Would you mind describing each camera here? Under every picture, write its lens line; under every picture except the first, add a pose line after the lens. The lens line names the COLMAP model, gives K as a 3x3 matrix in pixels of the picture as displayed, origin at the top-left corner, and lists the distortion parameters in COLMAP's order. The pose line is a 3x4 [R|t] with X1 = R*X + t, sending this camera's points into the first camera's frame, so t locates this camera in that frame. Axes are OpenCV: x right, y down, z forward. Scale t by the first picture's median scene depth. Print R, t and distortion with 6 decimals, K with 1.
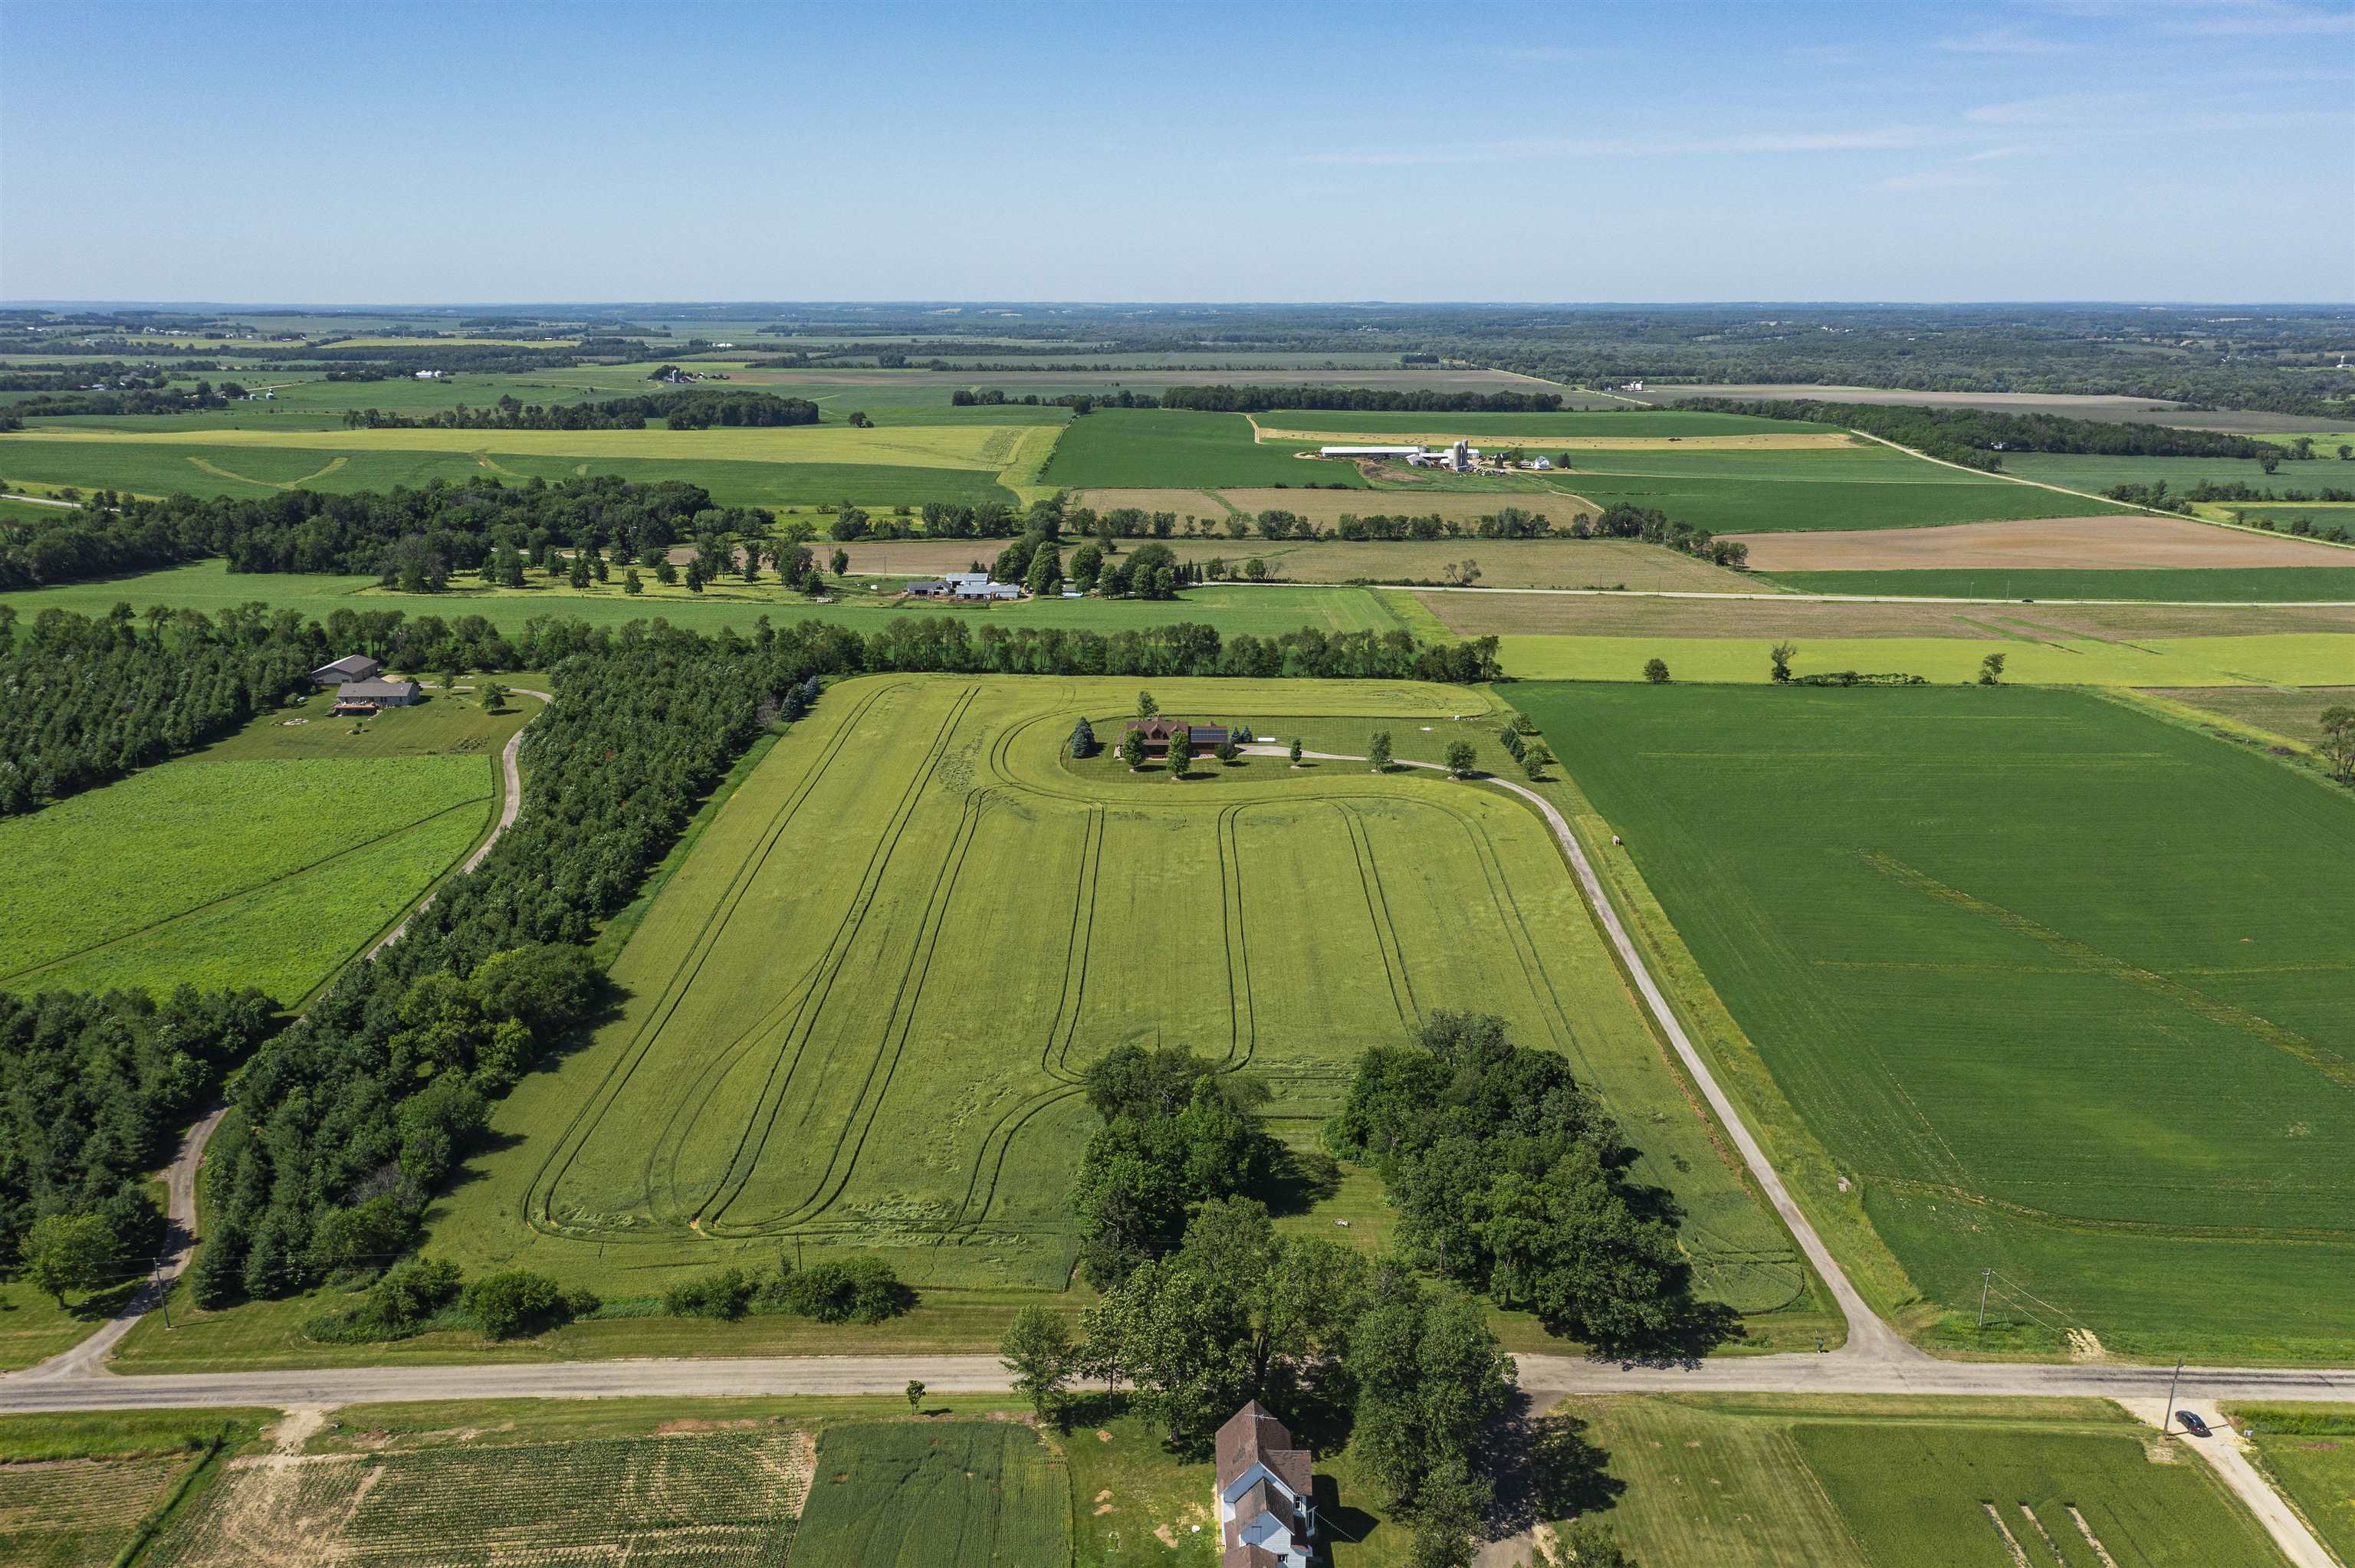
lens RADIAL K [[1861.6, 0, 1177.5], [0, 1861.6, 784.0], [0, 0, 1]] dist [-0.007791, 0.010693]
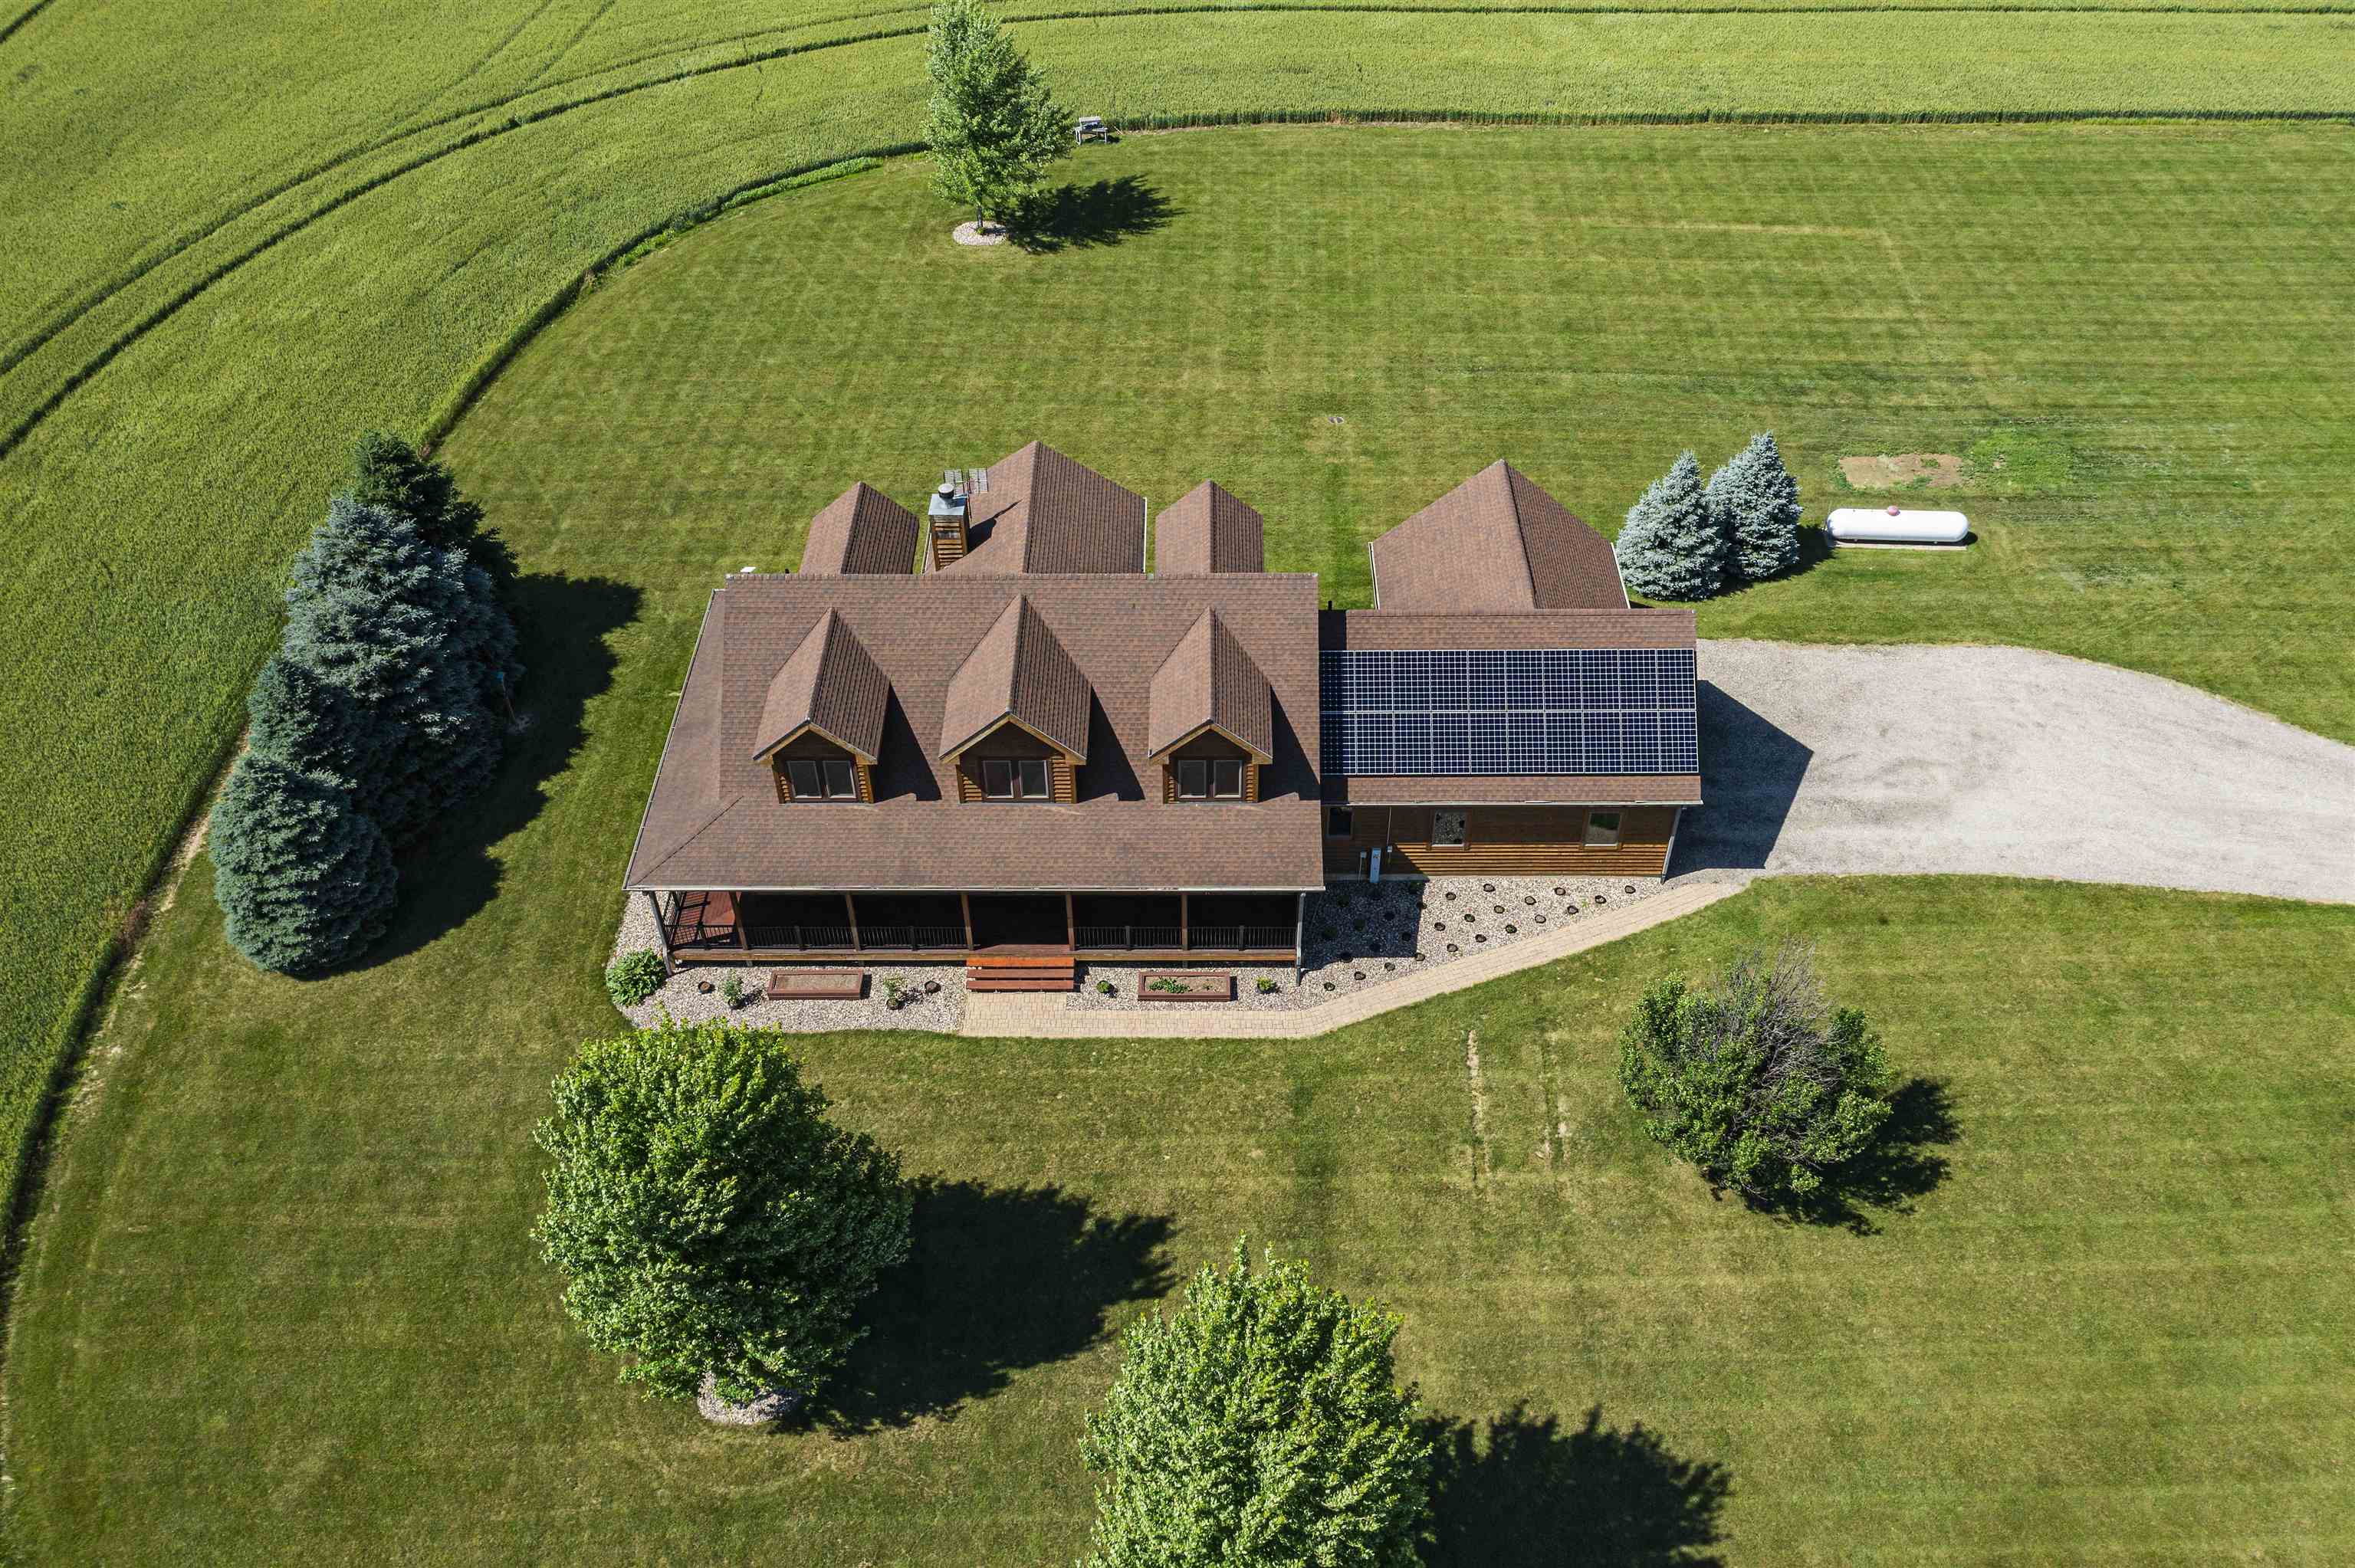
lens RADIAL K [[1867.3, 0, 1180.2], [0, 1867.3, 778.7], [0, 0, 1]] dist [-0.000105, 0.006240]
pose [[0.999922, -0.012356, -0.001595, -0.000809], [0.011582, 0.874757, 0.484423, -0.030887], [-0.004590, -0.484404, 0.874833, 0.380380]]
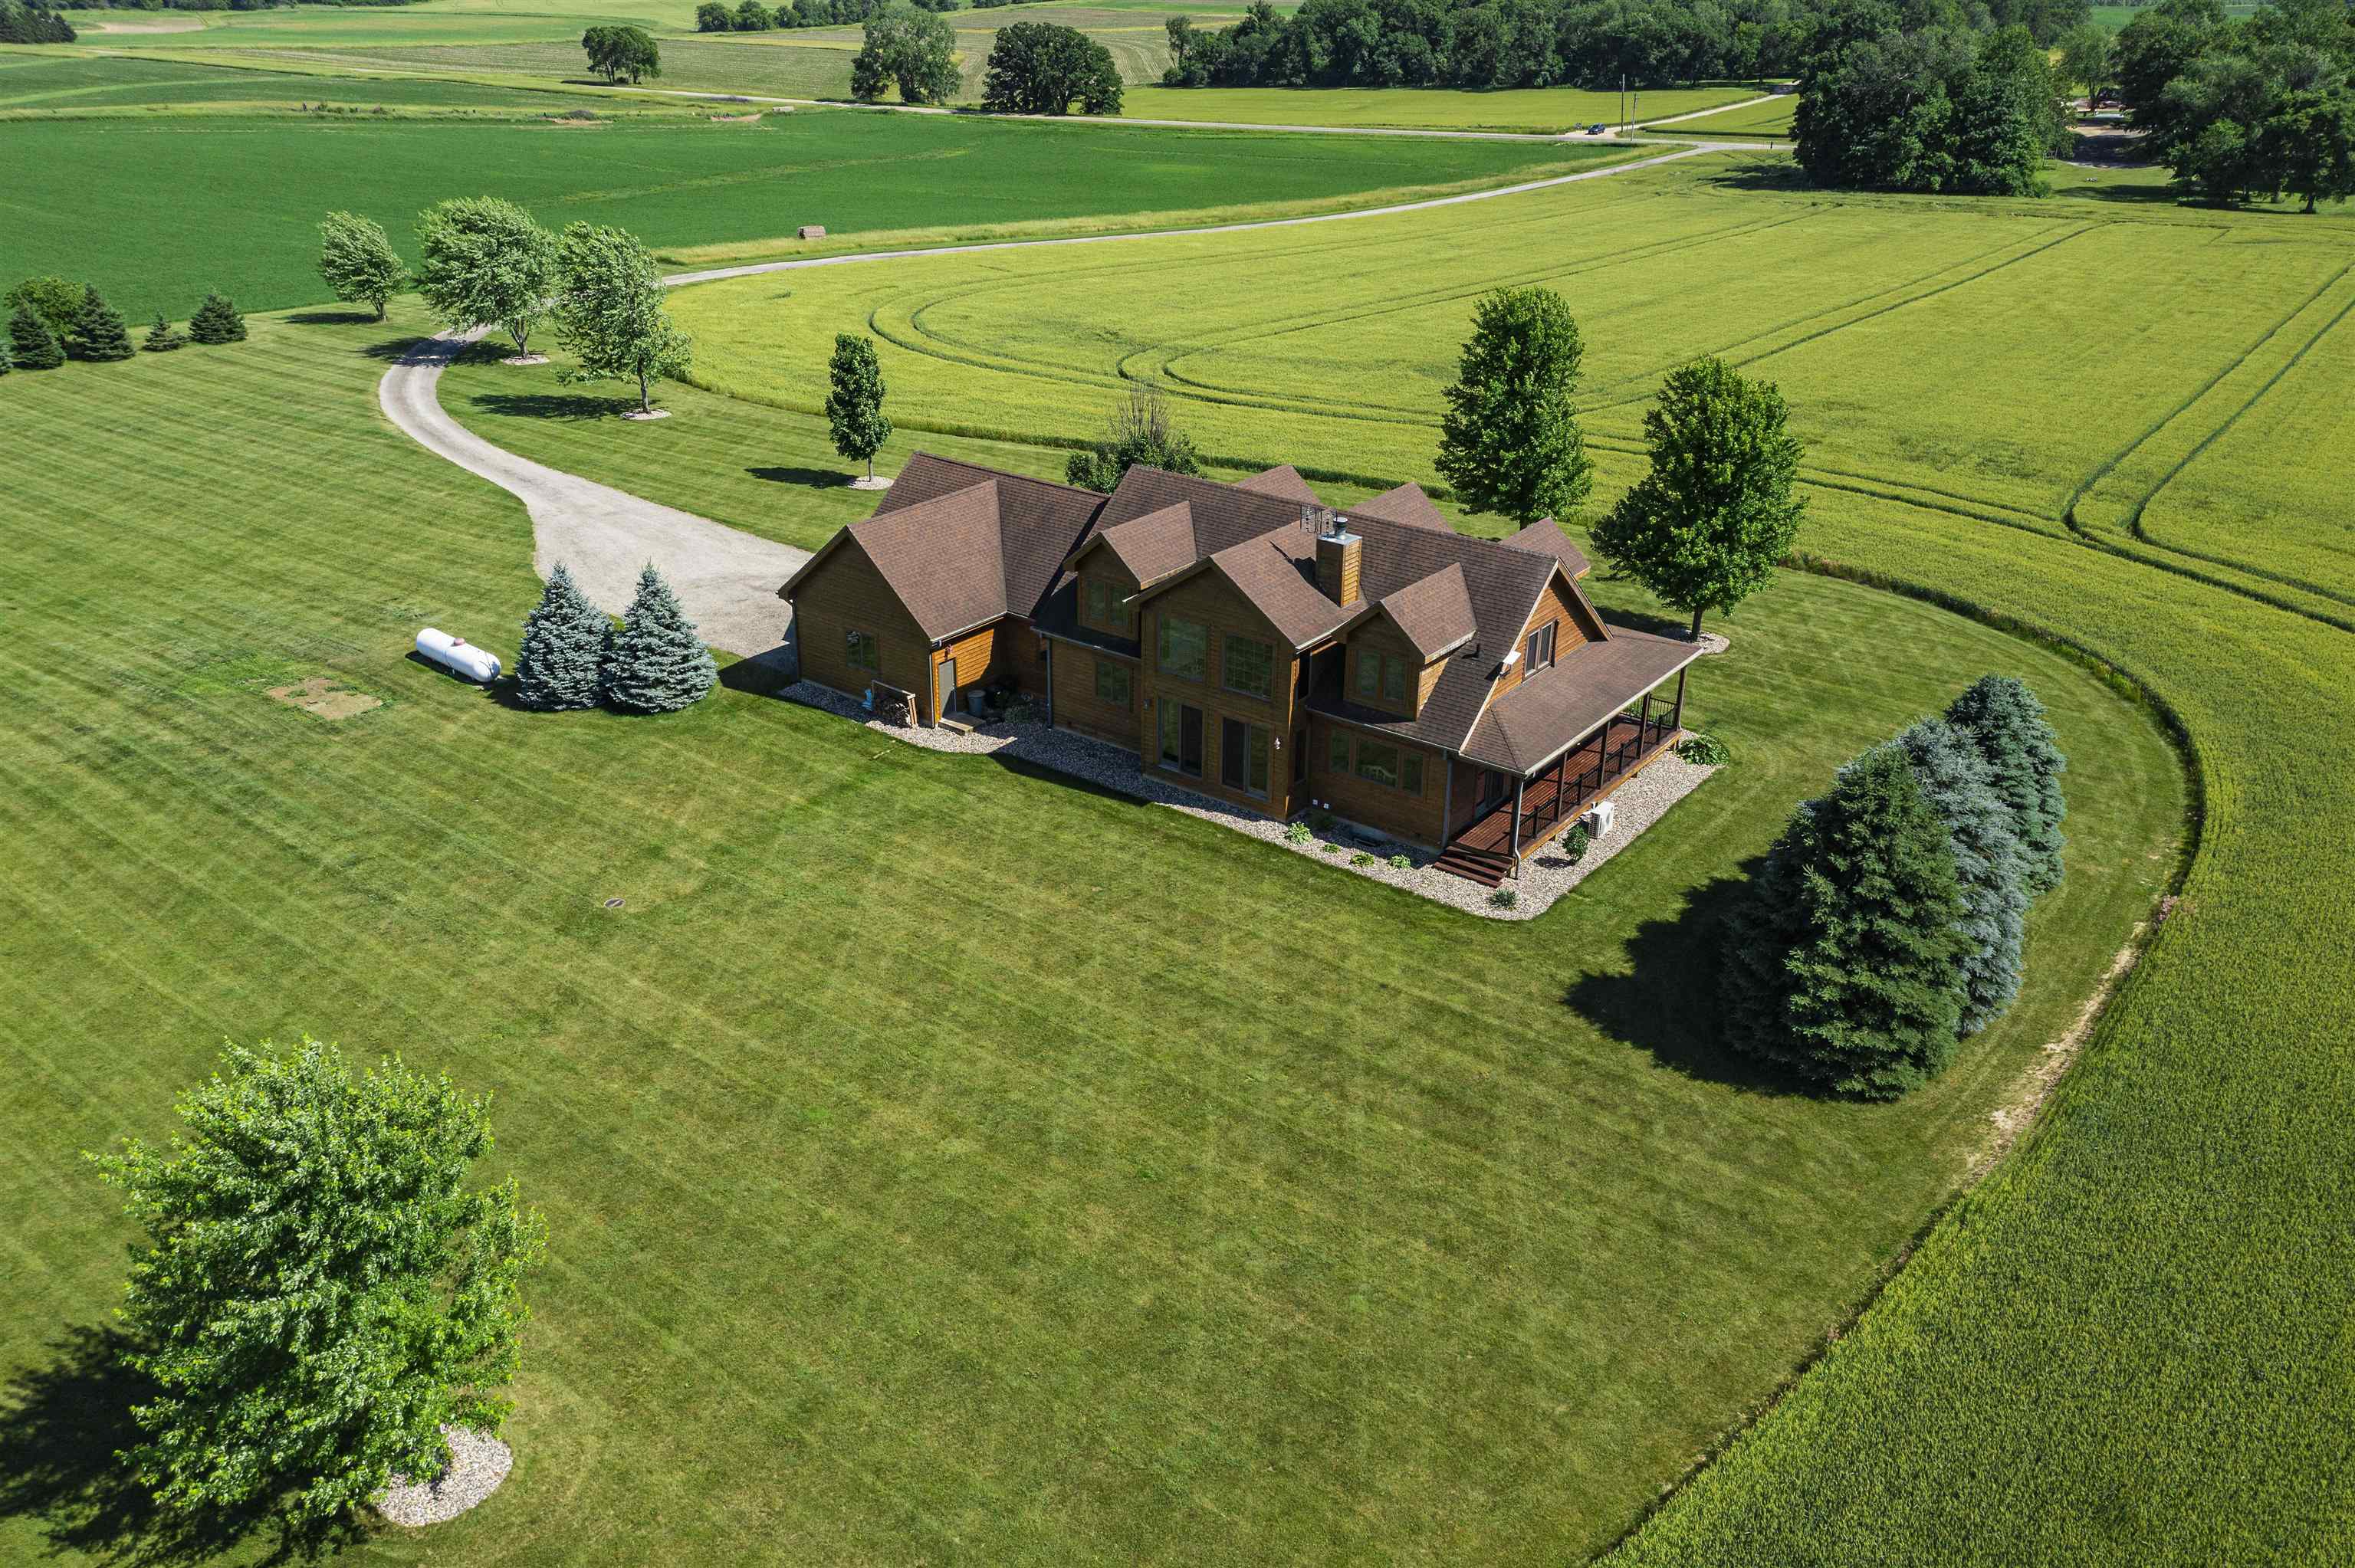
lens RADIAL K [[1821.6, 0, 1177.5], [0, 1821.6, 784.0], [0, 0, 1]] dist [0.000871, 0.000835]
pose [[-0.803997, -0.258374, 0.535567, -0.029777], [0.134785, 0.798038, 0.587340, -0.037659], [-0.579156, 0.544406, -0.606795, 0.457051]]
